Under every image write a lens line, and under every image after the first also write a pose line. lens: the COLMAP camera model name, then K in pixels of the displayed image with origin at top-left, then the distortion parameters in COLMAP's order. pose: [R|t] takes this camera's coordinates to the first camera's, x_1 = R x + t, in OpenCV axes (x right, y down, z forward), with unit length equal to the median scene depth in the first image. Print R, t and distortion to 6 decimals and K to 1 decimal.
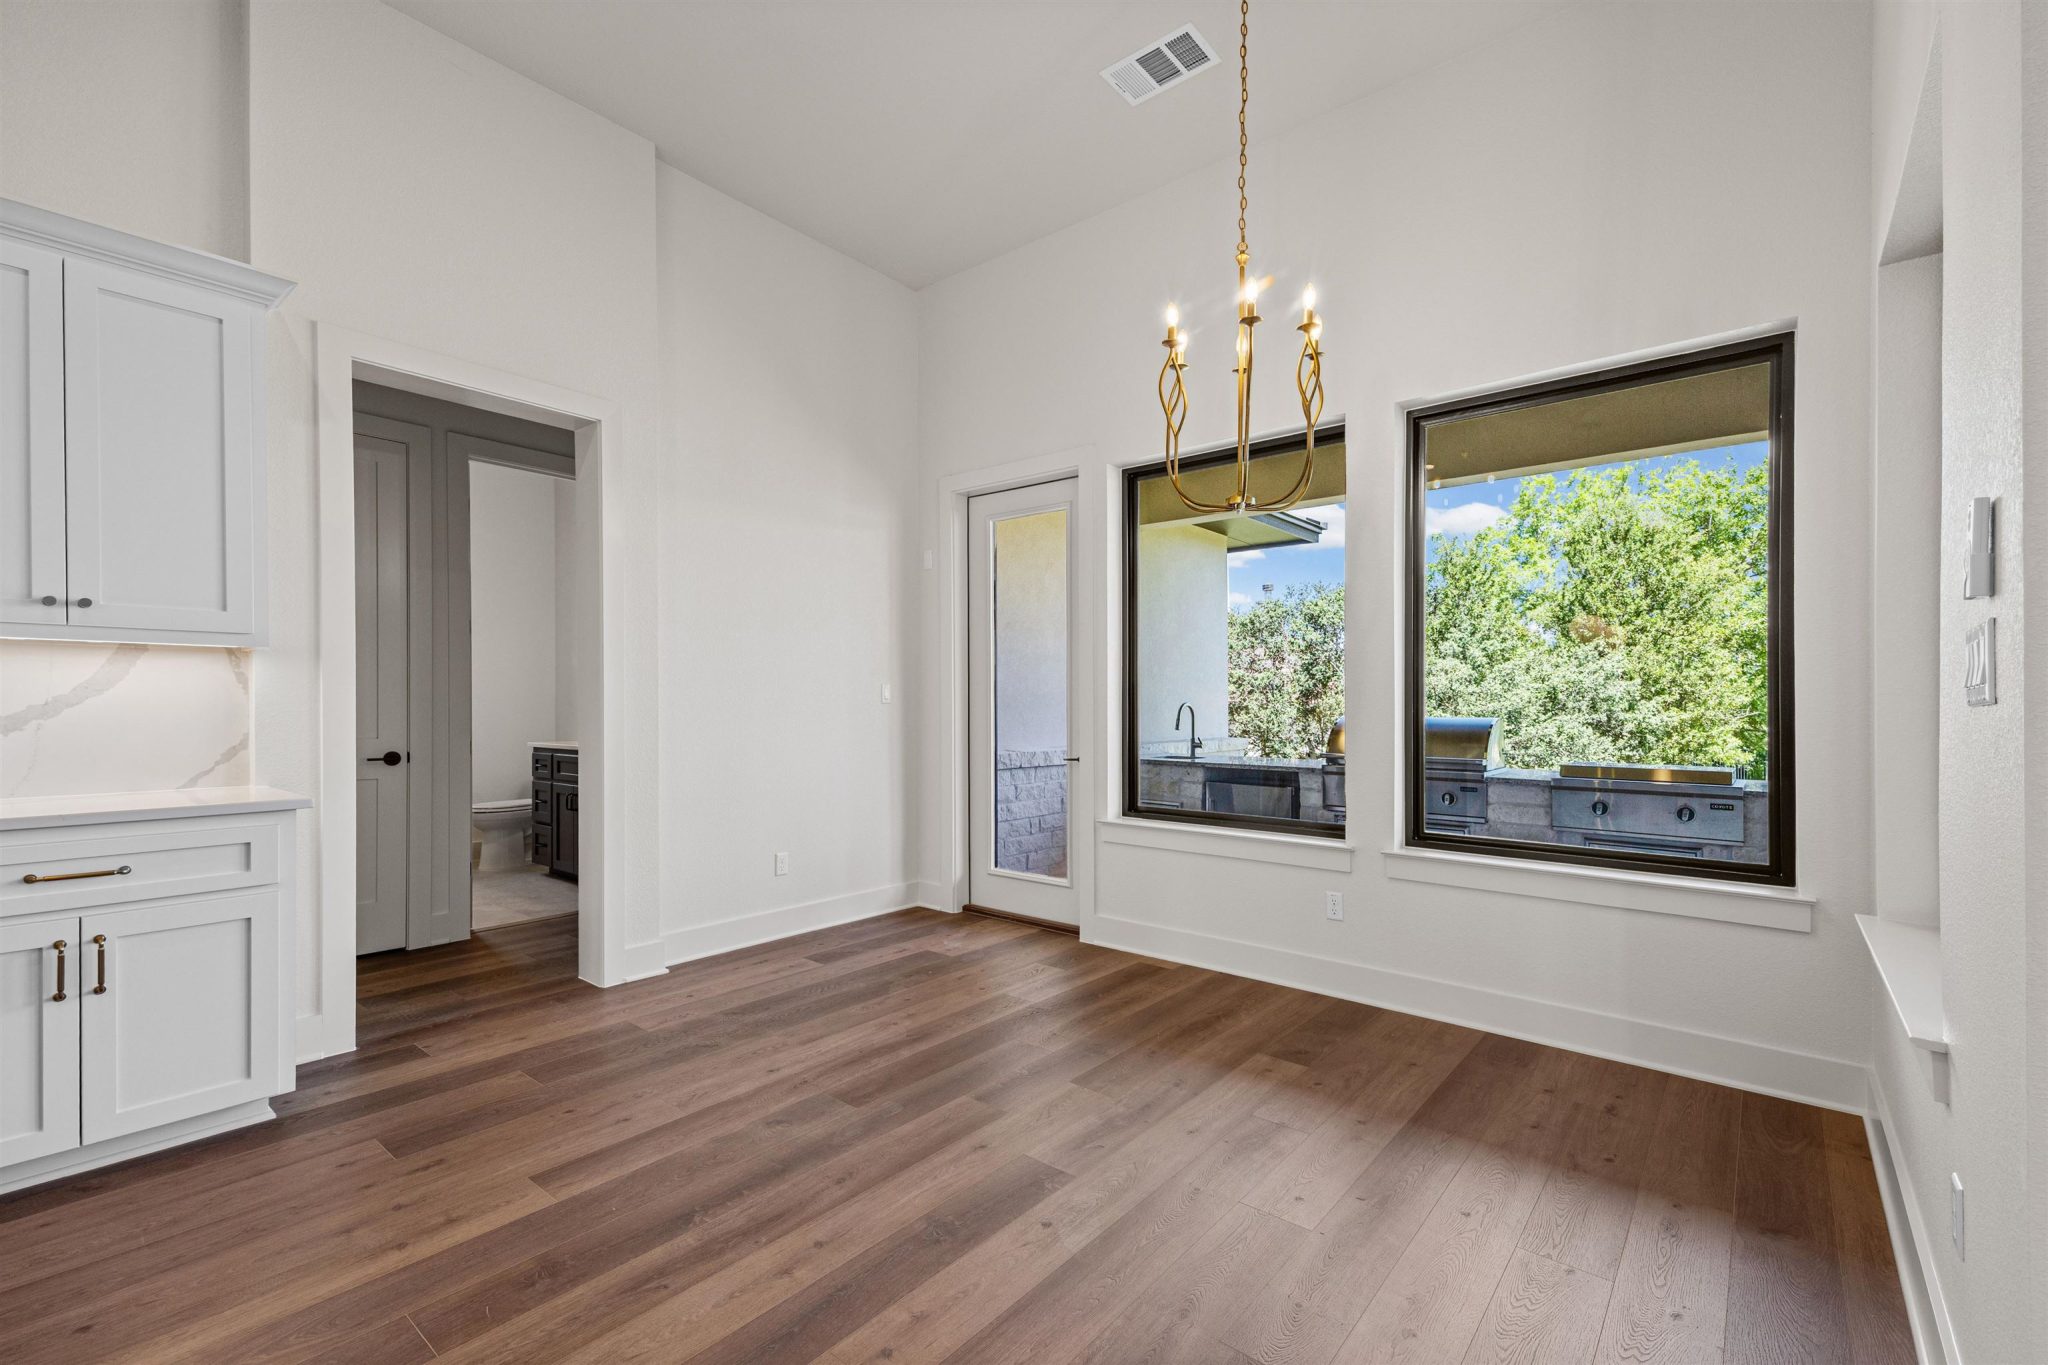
lens RADIAL K [[856.8, 0, 969.9], [0, 856.8, 700.7], [0, 0, 1]] dist [-0.000171, -0.005645]
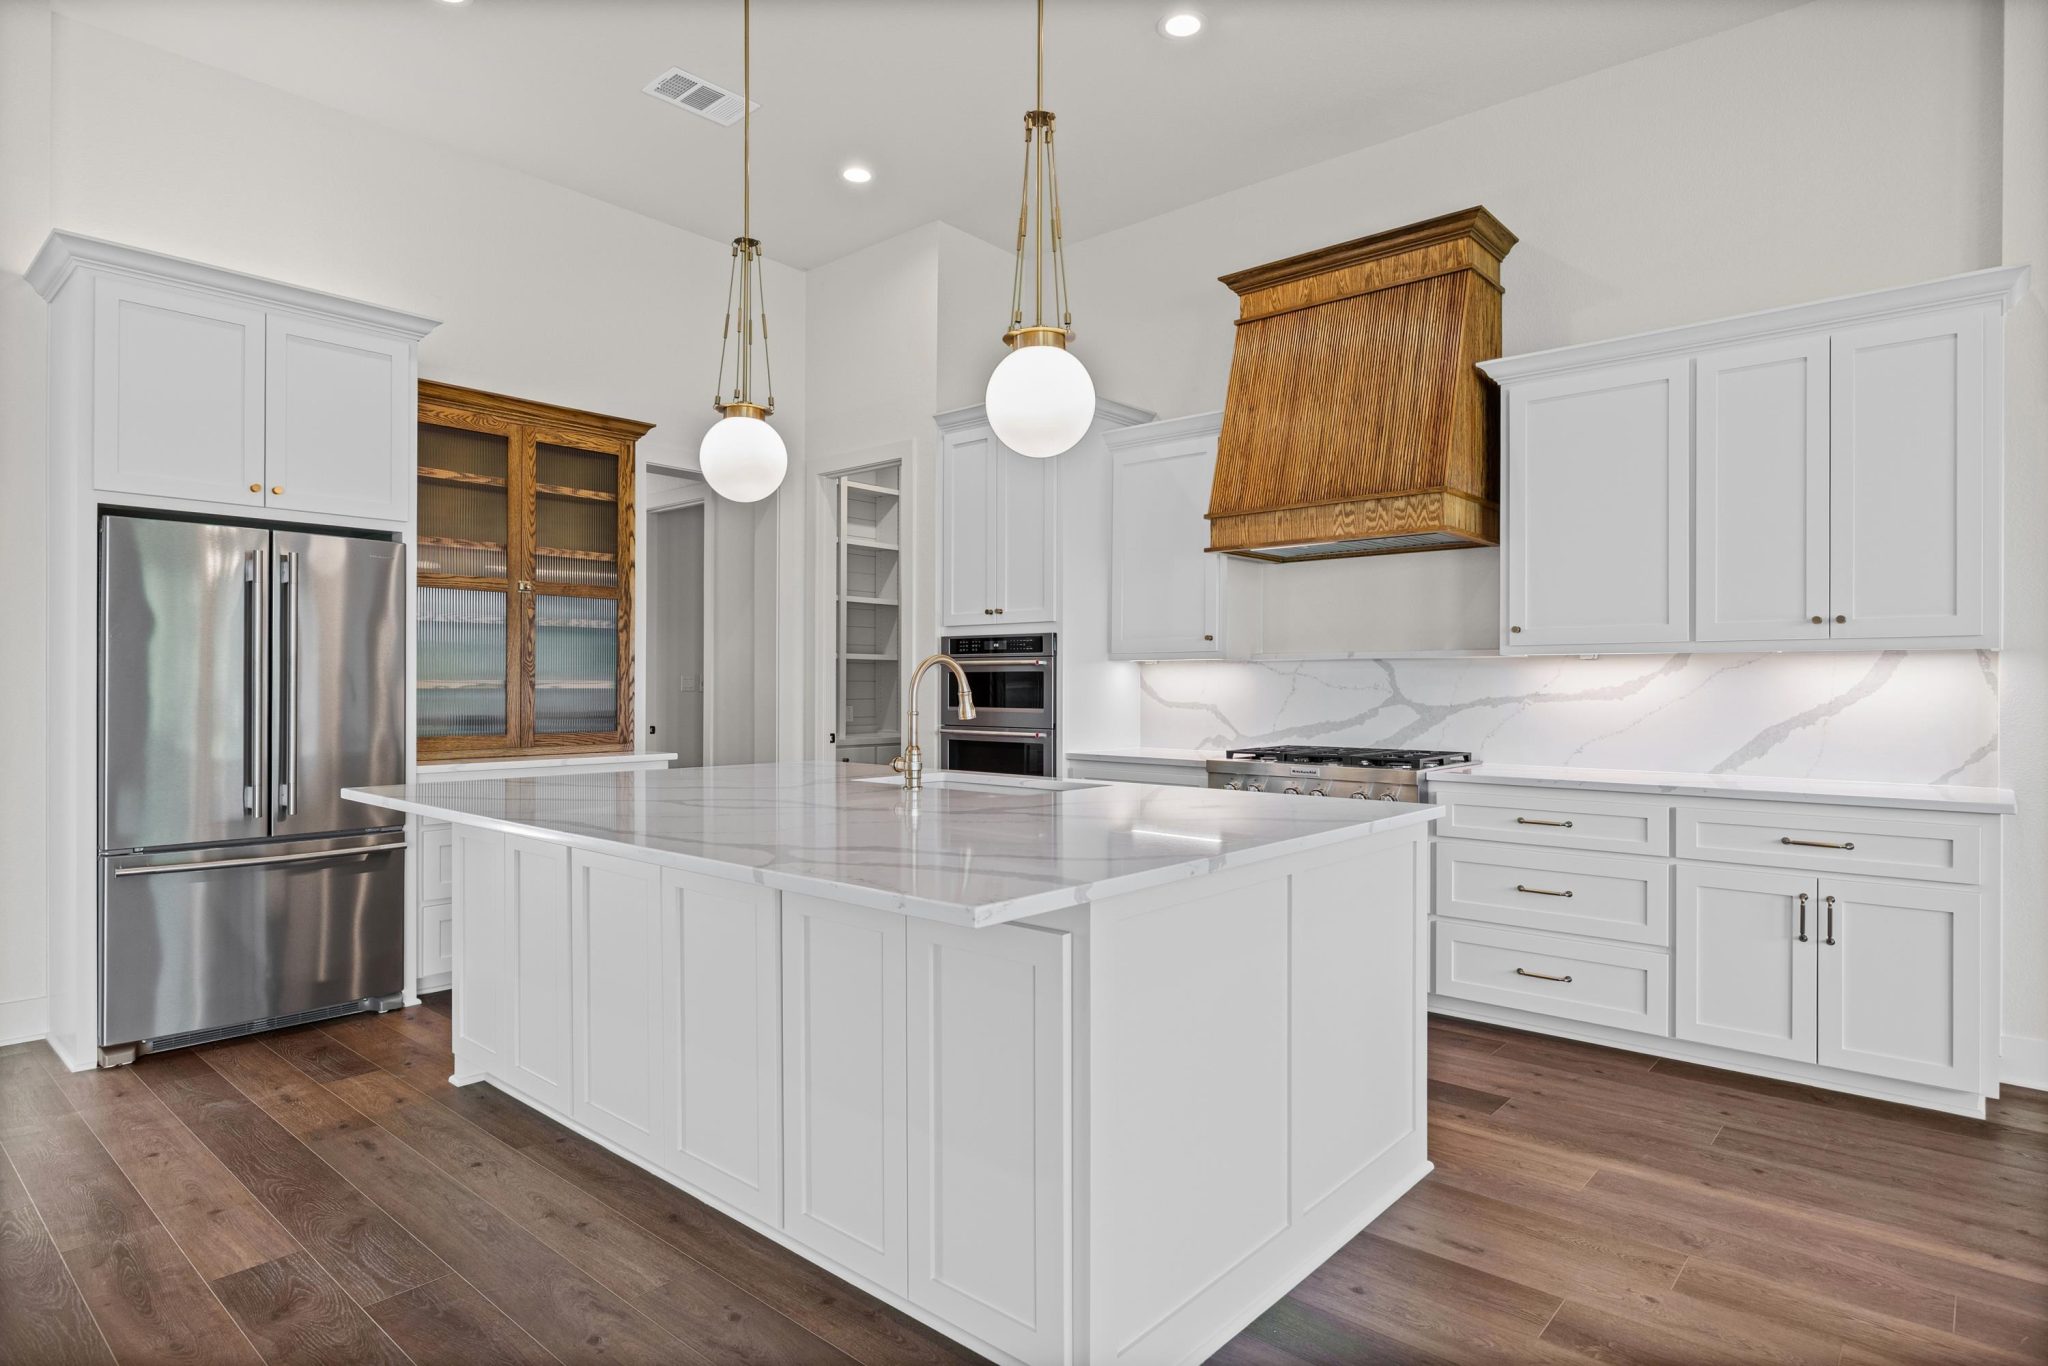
lens RADIAL K [[1246.1, 0, 1025.5], [0, 1246.1, 664.2], [0, 0, 1]] dist [-0.001974, -0.000308]
pose [[-0.049856, -0.009891, -0.998707, 0.797071], [0.008394, 0.999911, -0.010322, -0.046255], [0.998721, -0.008898, -0.049769, -0.055404]]
